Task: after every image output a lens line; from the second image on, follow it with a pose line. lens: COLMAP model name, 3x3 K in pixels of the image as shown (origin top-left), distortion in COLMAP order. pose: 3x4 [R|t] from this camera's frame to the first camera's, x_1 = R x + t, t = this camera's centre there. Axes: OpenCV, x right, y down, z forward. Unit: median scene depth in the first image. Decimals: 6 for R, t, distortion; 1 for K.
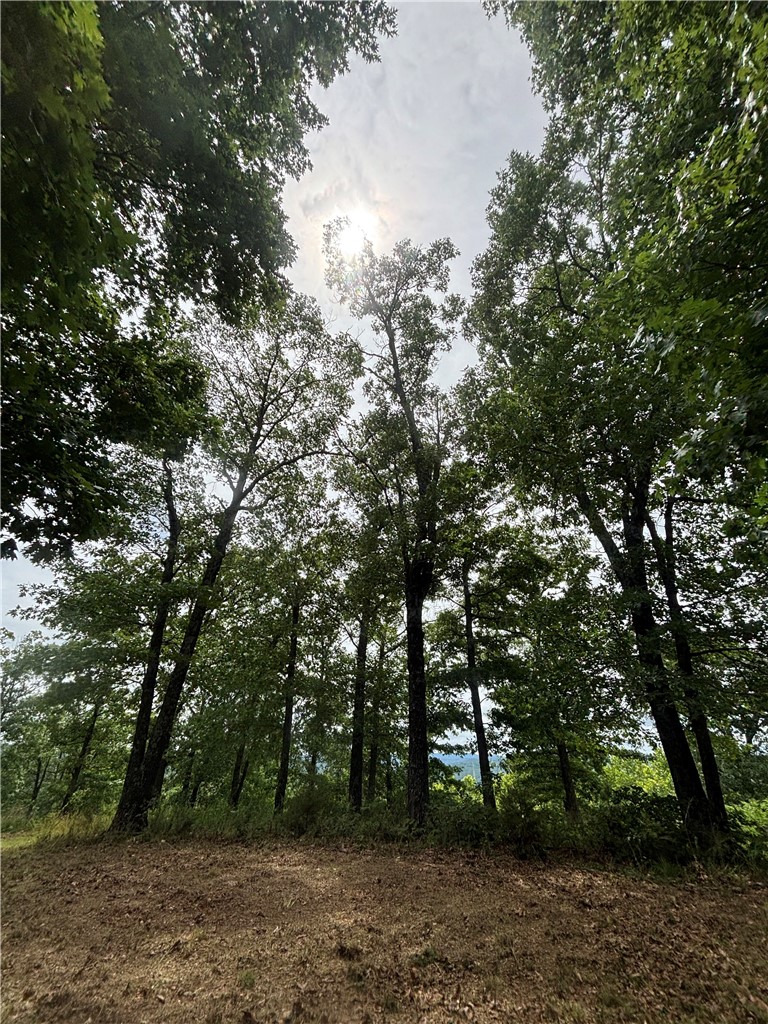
lens RADIAL K [[420.1, 0, 384.0], [0, 420.1, 512.0], [0, 0, 1]] dist [0.013799, 0.000013]
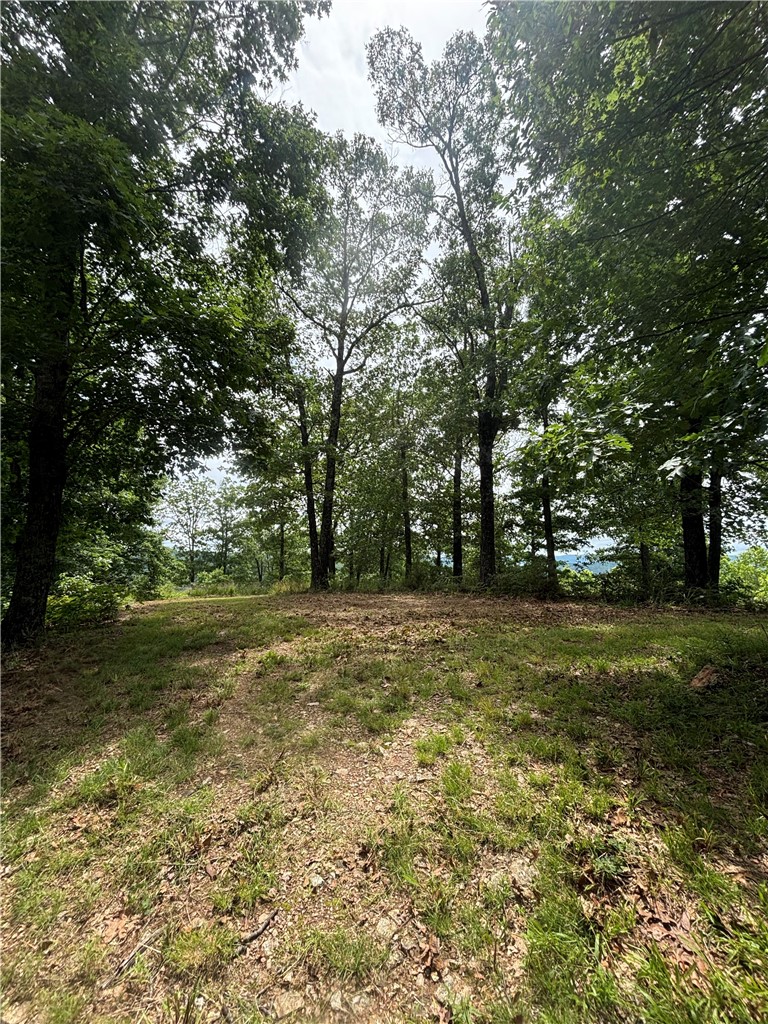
lens RADIAL K [[420.1, 0, 384.0], [0, 420.1, 512.0], [0, 0, 1]] dist [0.013799, 0.000013]
pose [[0.952531, -0.048721, -0.300519, 0.091579], [0.165495, 0.911391, 0.376799, -0.070736], [0.255532, -0.408647, 0.876191, -0.158079]]
